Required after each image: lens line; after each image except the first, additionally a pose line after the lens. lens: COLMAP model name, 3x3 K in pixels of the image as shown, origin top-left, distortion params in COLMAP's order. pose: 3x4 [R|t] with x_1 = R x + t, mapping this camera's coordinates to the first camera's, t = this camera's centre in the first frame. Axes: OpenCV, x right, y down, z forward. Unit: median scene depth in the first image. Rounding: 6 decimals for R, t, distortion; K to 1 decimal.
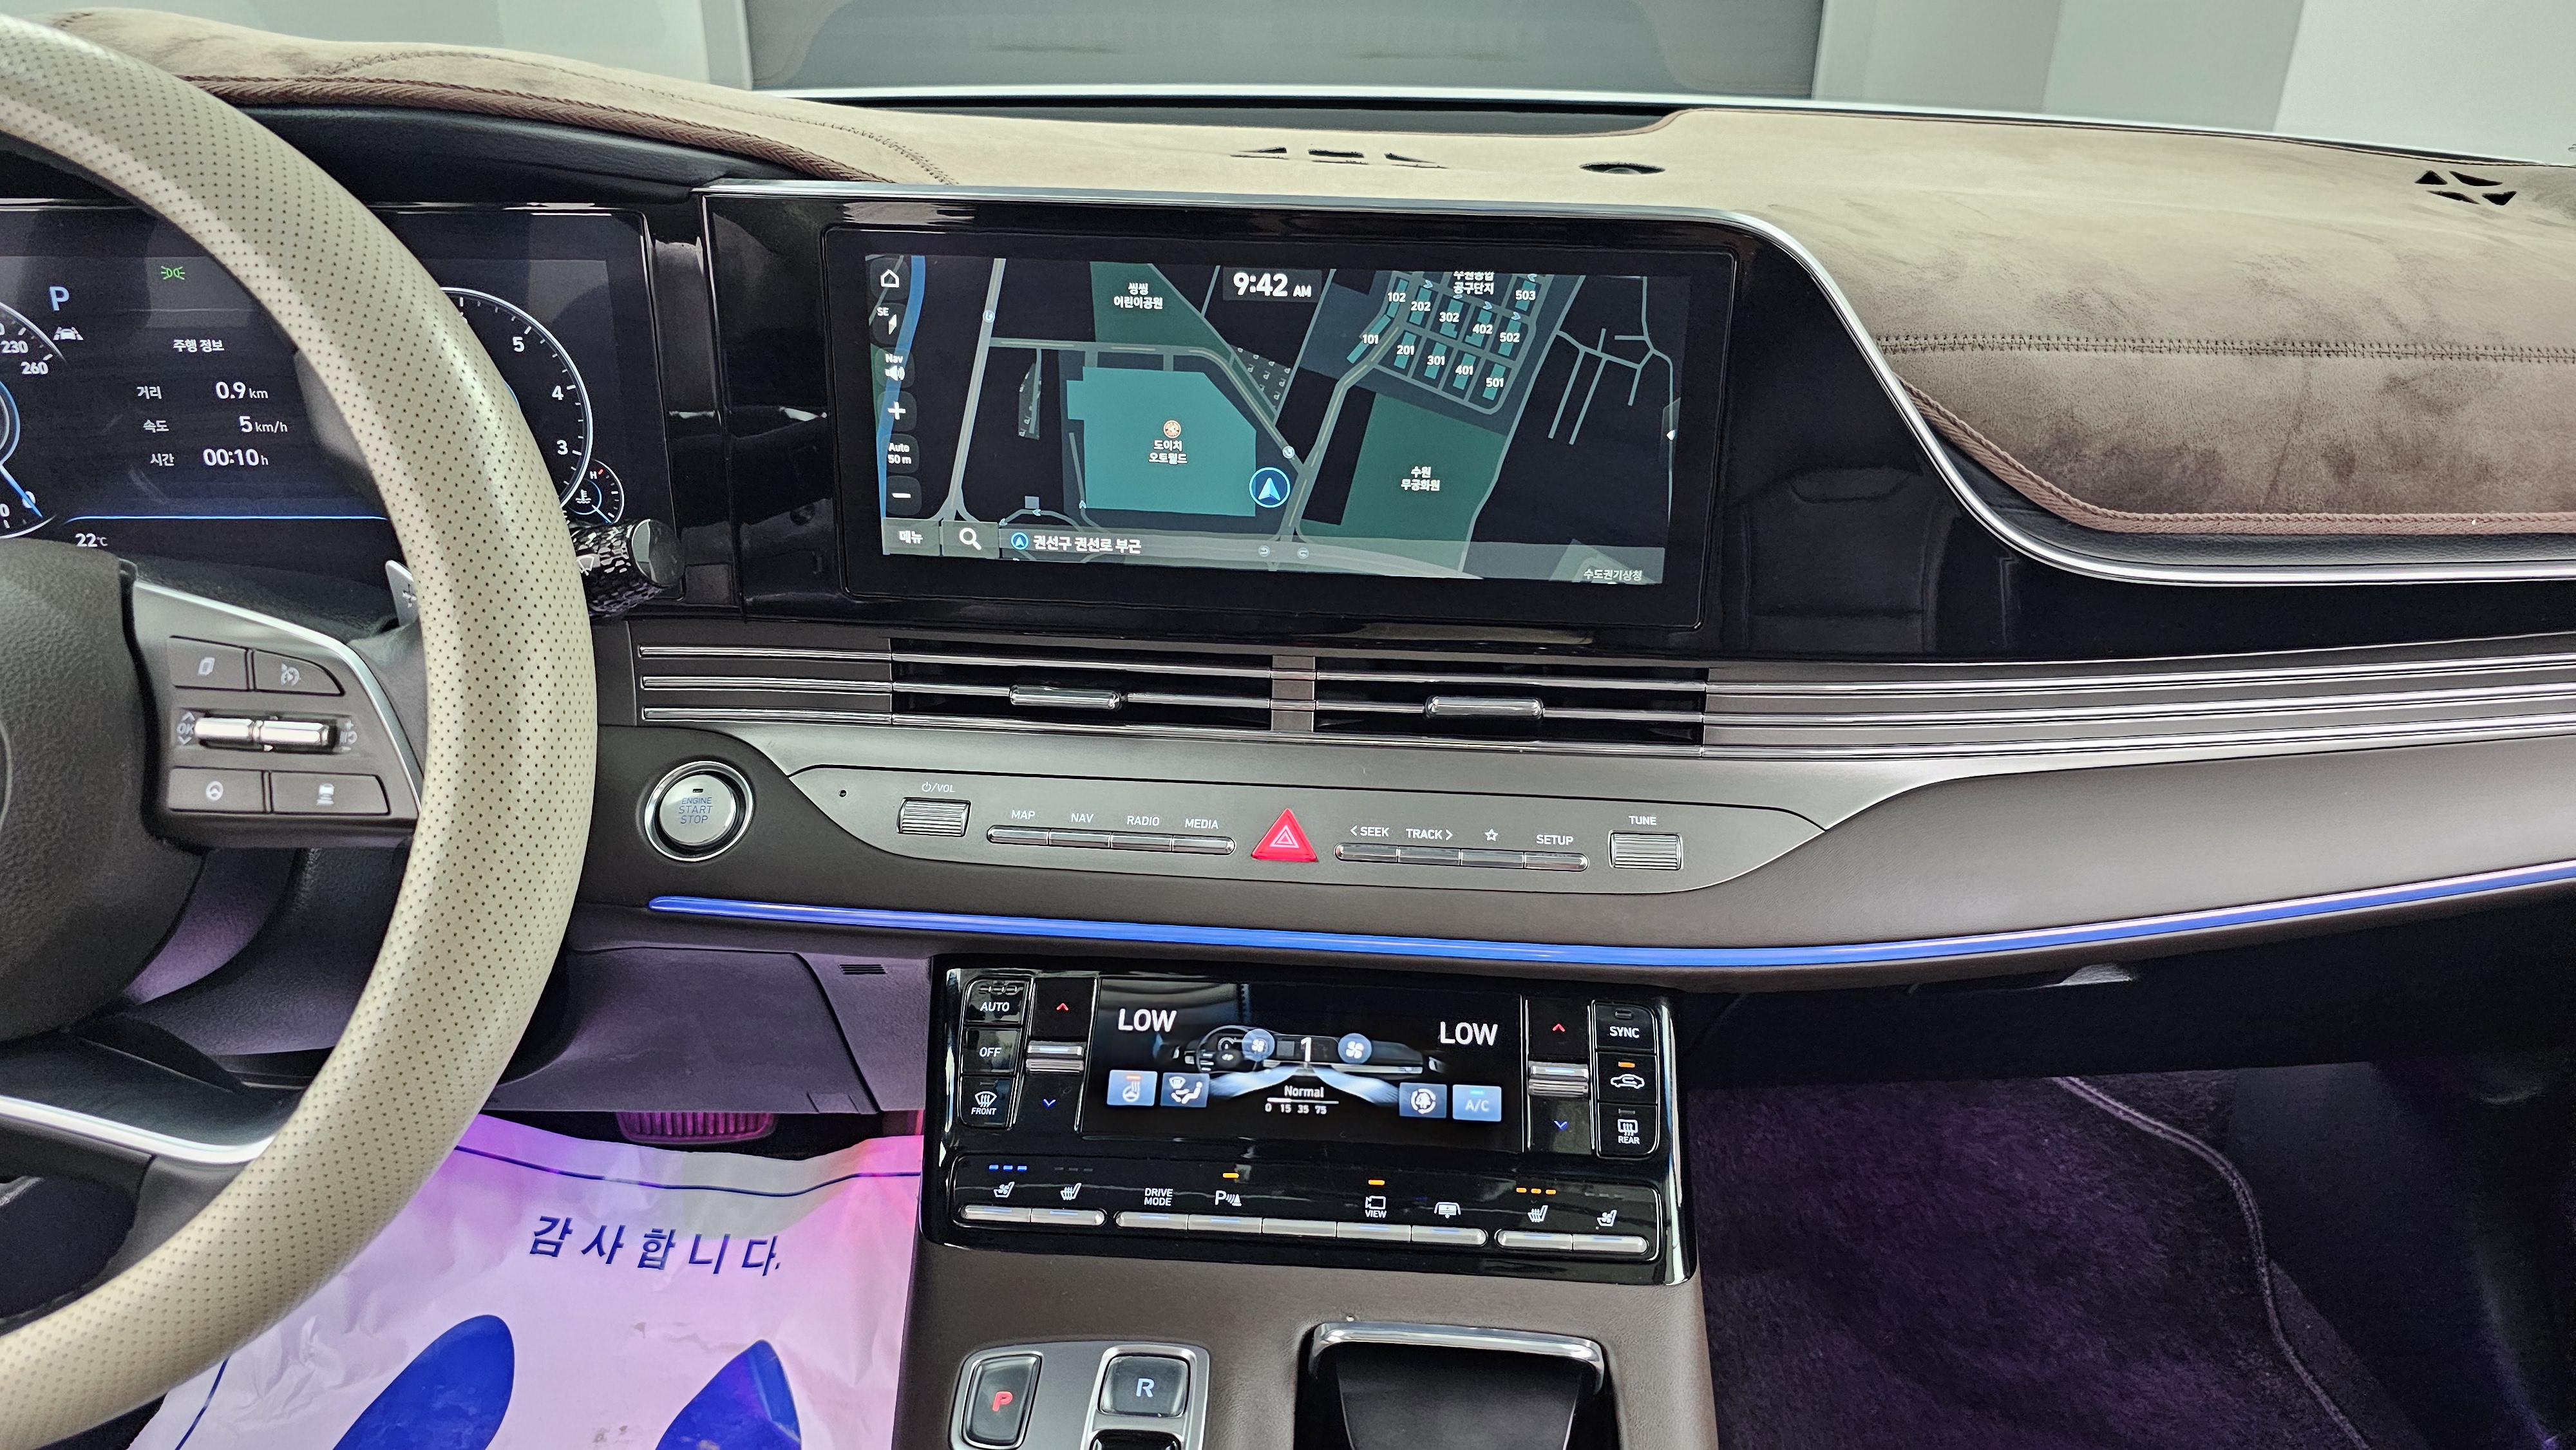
lens RADIAL K [[1733.5, 0, 1321.8], [0, 1733.5, 715.8], [0, 0, 1]] dist [0.040849, -0.050897]
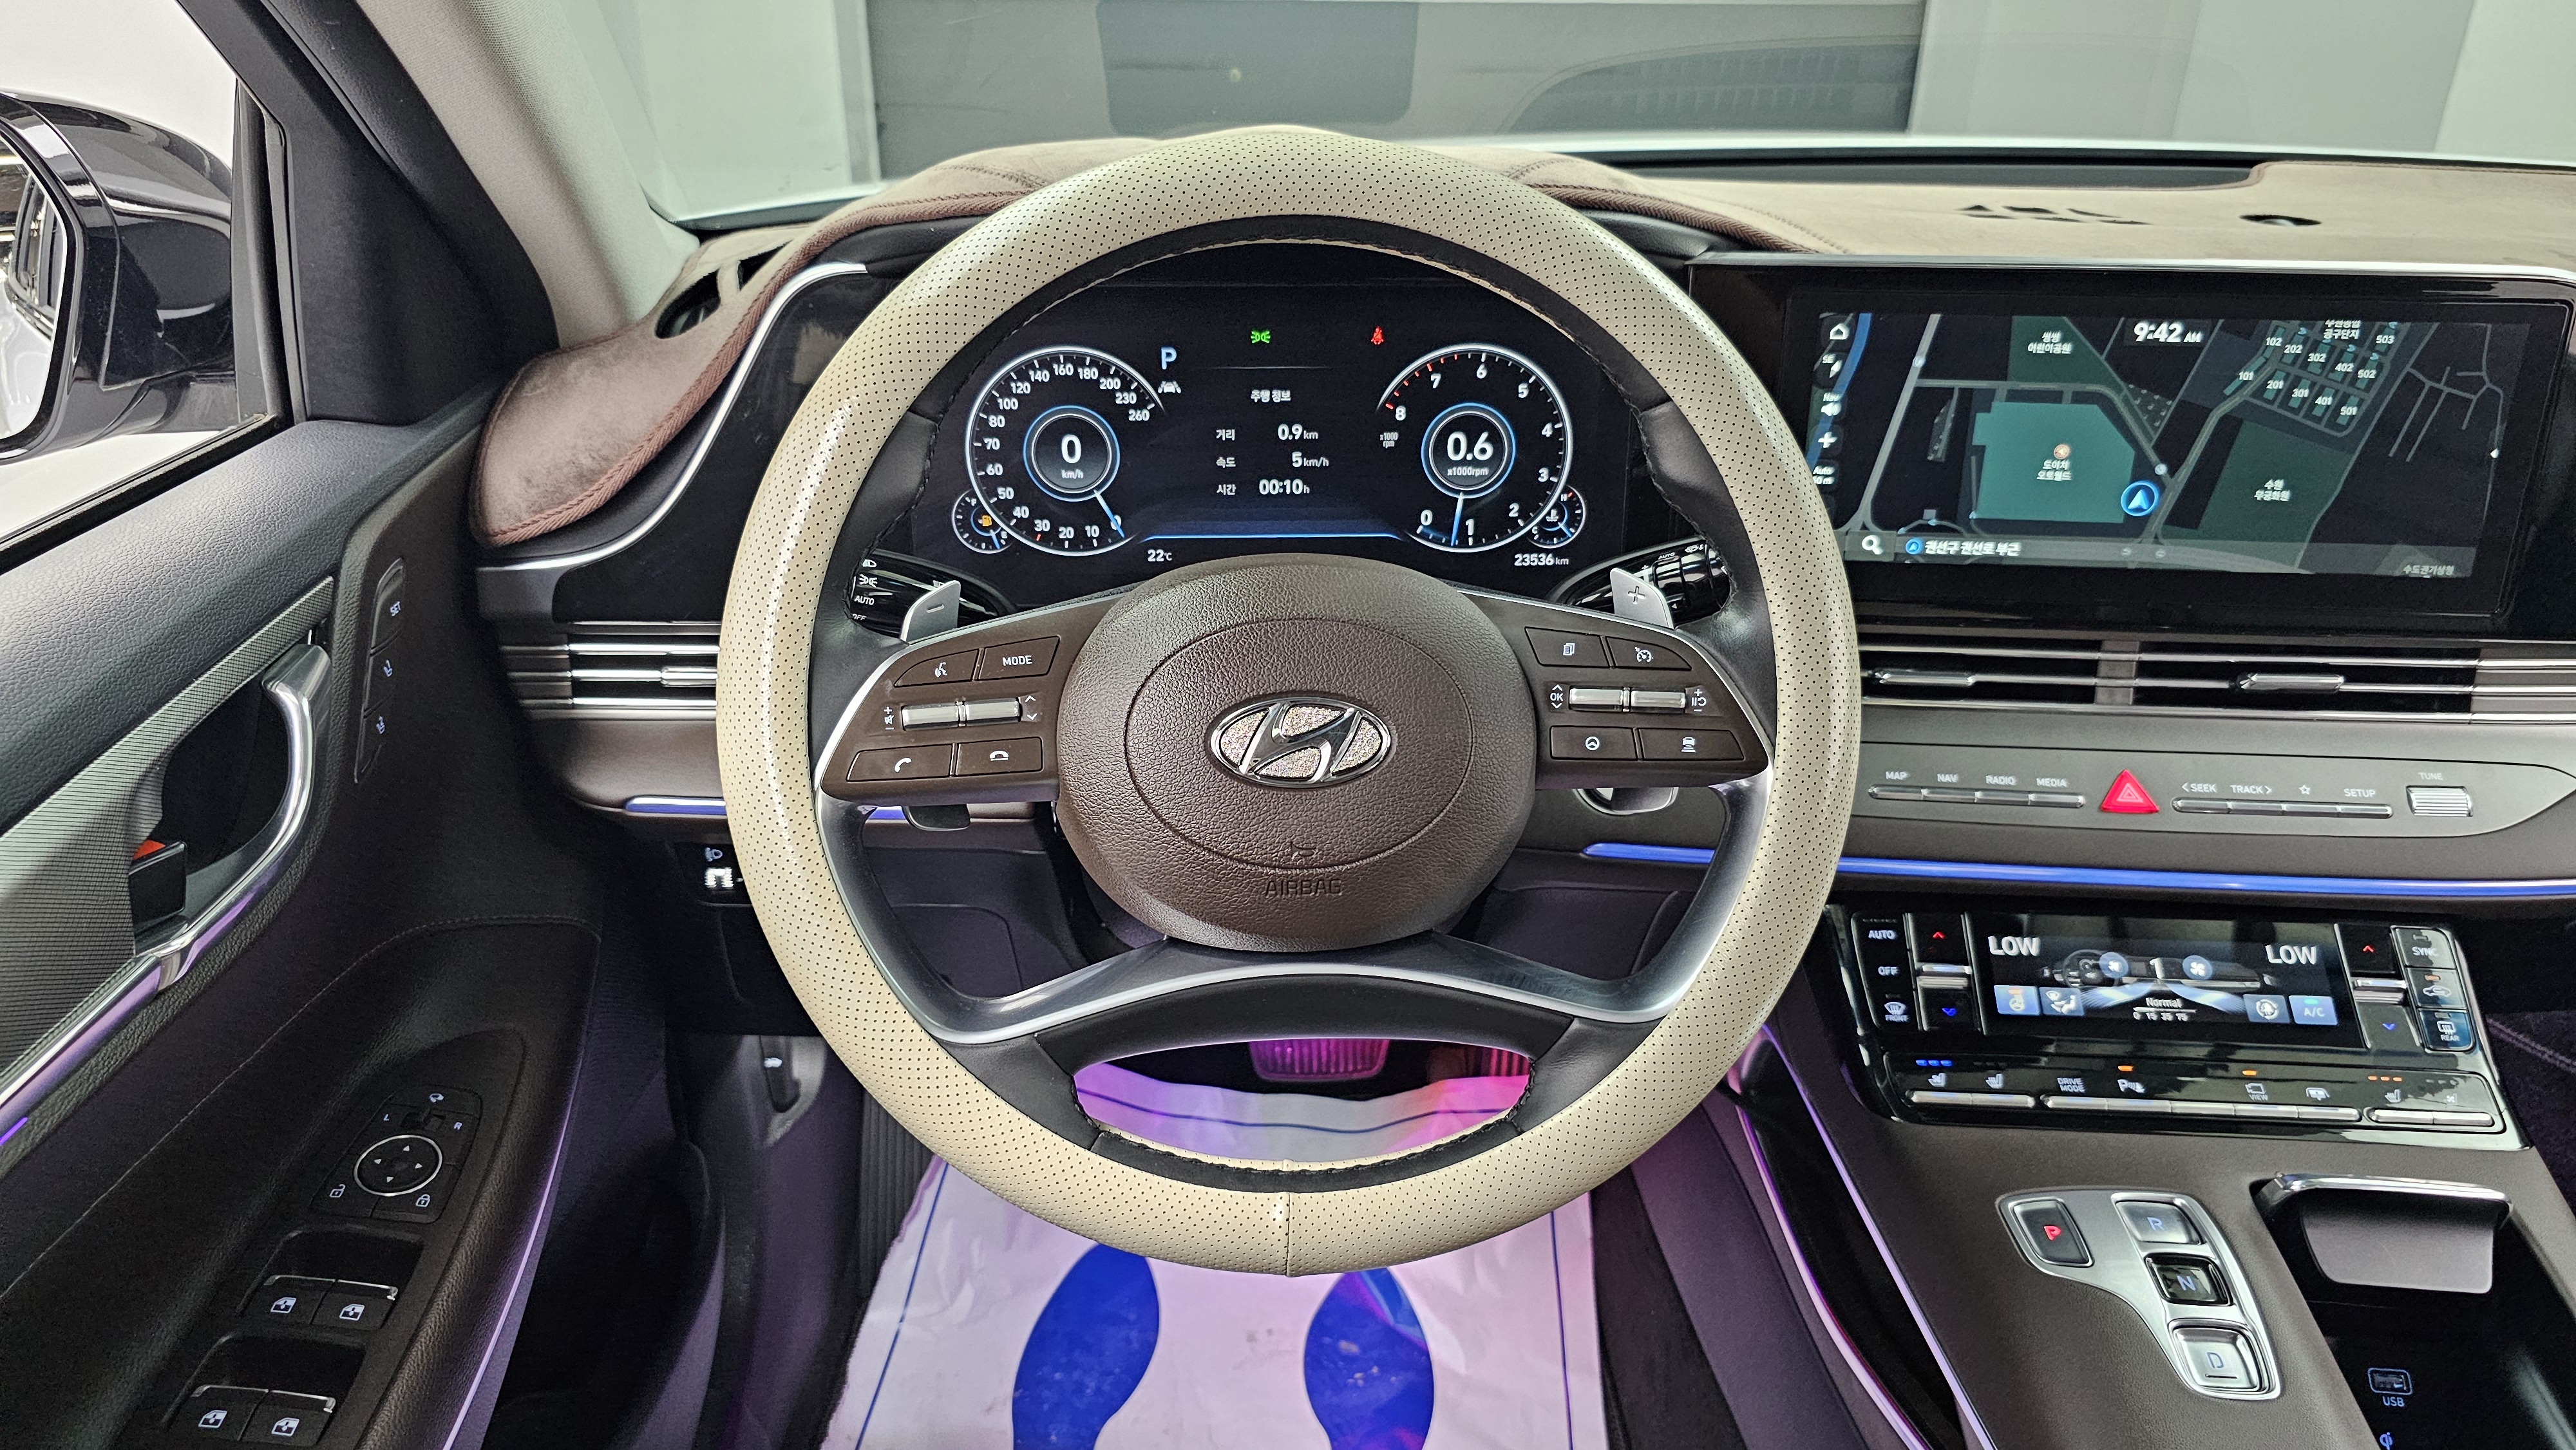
lens RADIAL K [[1733.5, 0, 1287.9], [0, 1733.5, 742.3], [0, 0, 1]] dist [0.040849, -0.050897]
pose [[0.999834, -0.007480, -0.016643, -0.596677], [0.007651, 0.999919, 0.010204, 0.019279], [0.016565, -0.010330, 0.999809, -0.218752]]
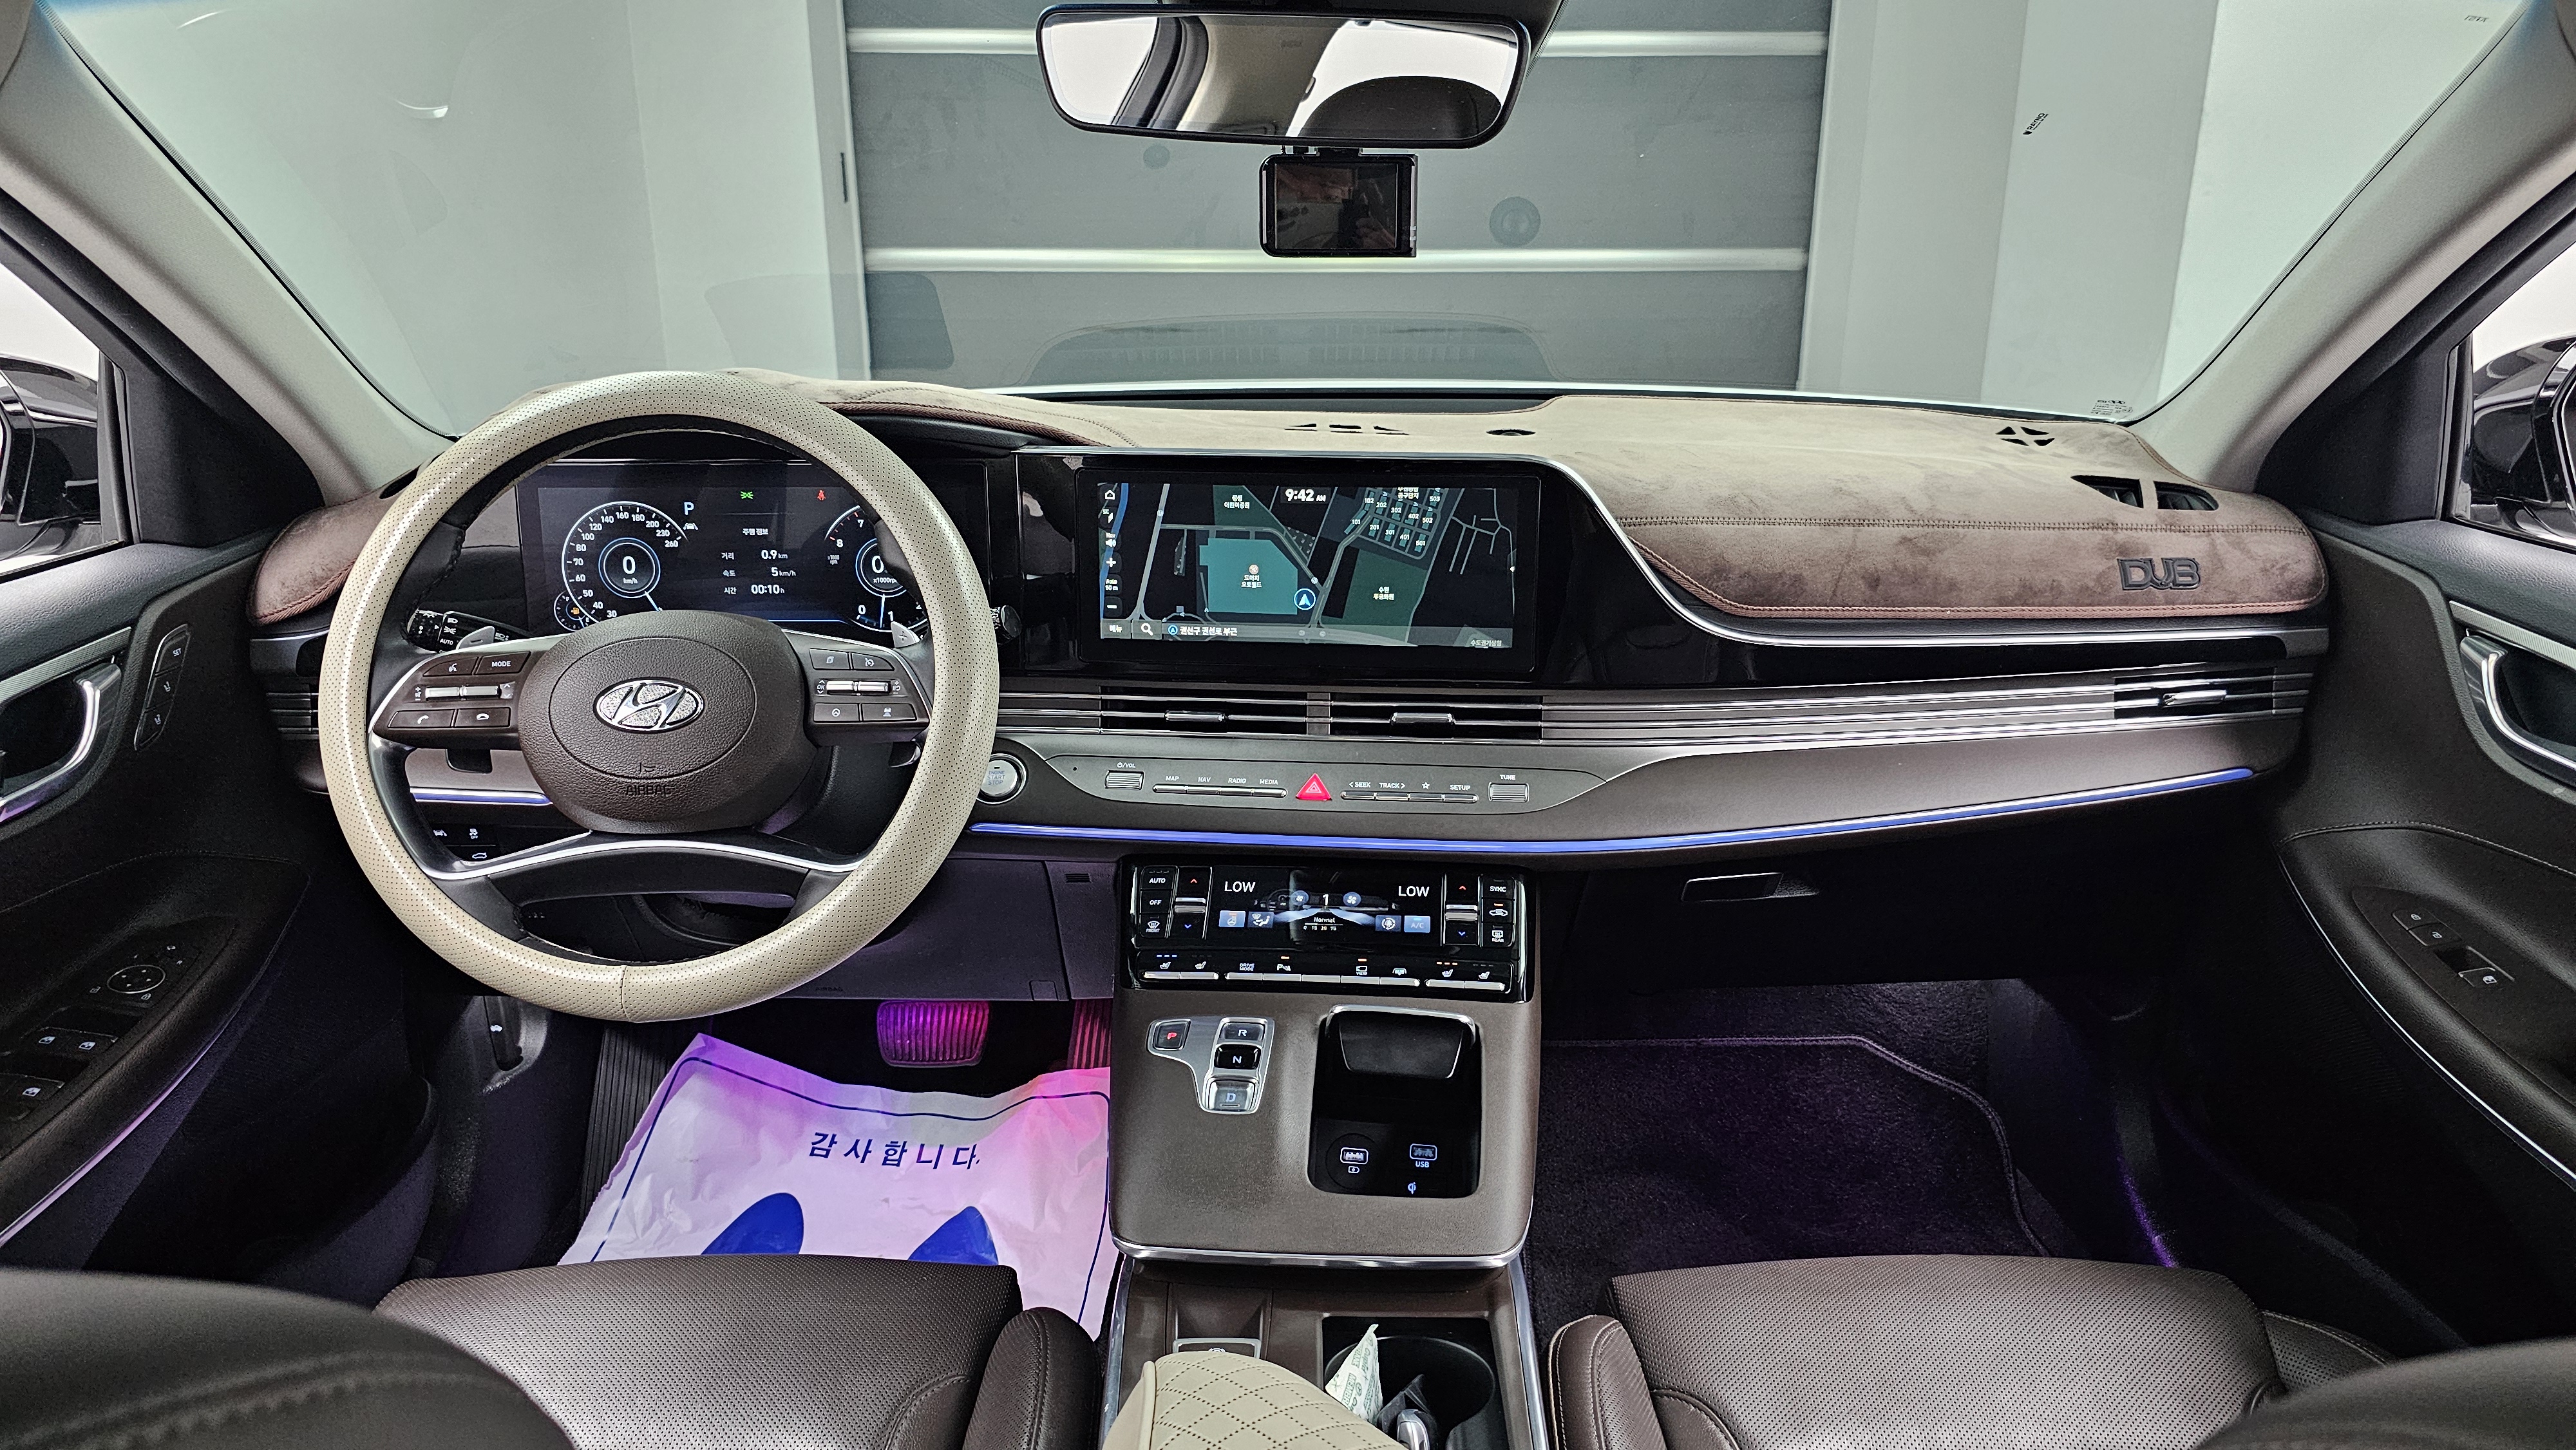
lens RADIAL K [[1733.5, 0, 1332.3], [0, 1733.5, 738.9], [0, 0, 1]] dist [0.040849, -0.050897]
pose [[0.999646, -0.007995, -0.025366, 0.046649], [0.004808, 0.992357, -0.123308, 0.253253], [0.026158, 0.123142, 0.992044, -0.860527]]
